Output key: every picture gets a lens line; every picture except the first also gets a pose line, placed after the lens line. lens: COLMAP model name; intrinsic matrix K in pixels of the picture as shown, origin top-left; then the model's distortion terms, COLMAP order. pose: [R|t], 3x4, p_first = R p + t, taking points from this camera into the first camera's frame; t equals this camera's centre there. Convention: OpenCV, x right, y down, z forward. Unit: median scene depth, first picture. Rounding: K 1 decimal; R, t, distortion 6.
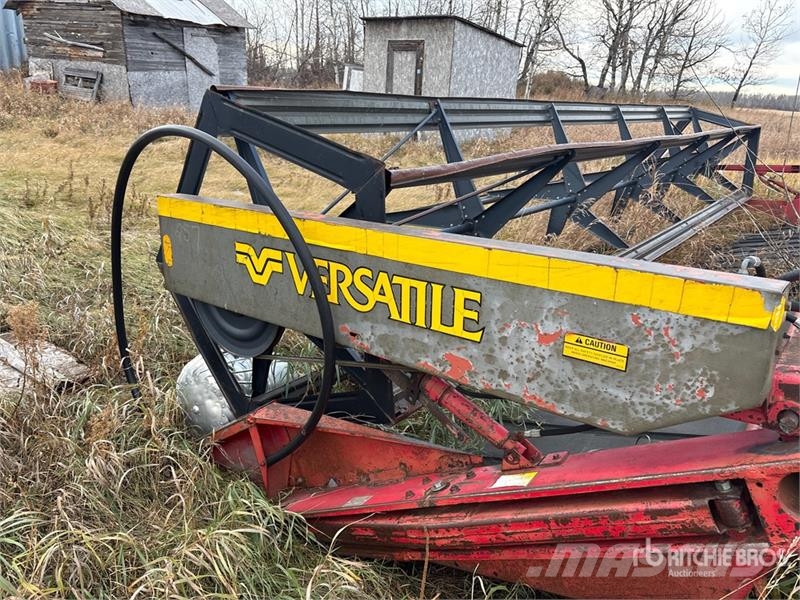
lens RADIAL K [[610.9, 0, 400.0], [0, 610.9, 300.0], [0, 0, 1]] dist [0.045396, -0.068192]
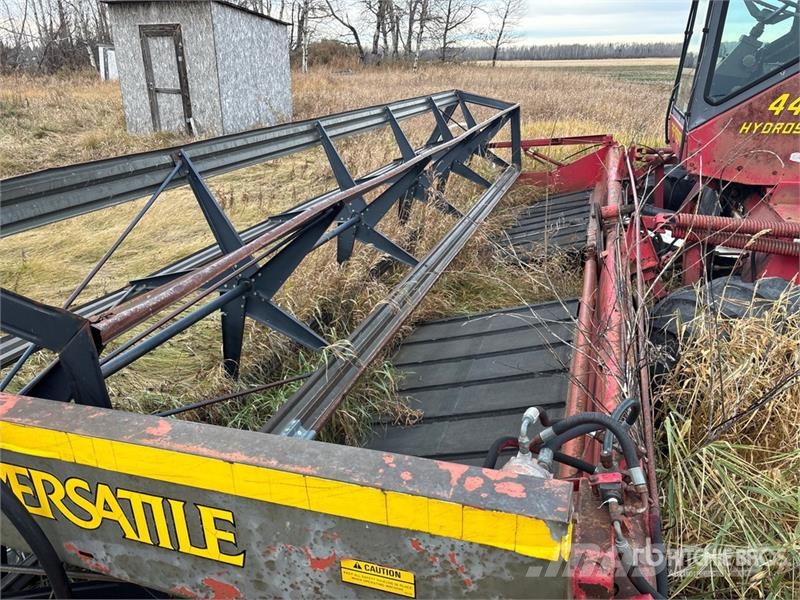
lens RADIAL K [[606.5, 0, 397.9], [0, 606.5, 296.6], [0, 0, 1]] dist [0.036910, -0.001070]
pose [[0.943922, -0.177285, 0.278536, 0.134630], [0.163610, 0.983909, 0.071792, -0.247682], [-0.286782, -0.022195, 0.957739, 0.165501]]
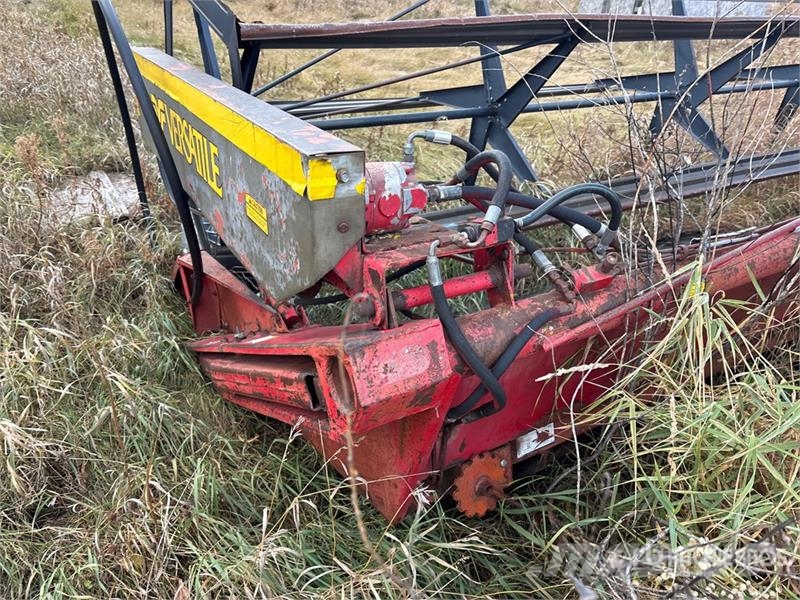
lens RADIAL K [[610.9, 0, 400.0], [0, 610.9, 300.0], [0, 0, 1]] dist [0.045396, -0.068192]
pose [[0.922344, 0.183502, -0.340013, 0.655549], [-0.125284, 0.974514, 0.186081, 0.005549], [0.365493, -0.129032, 0.921827, 0.117508]]
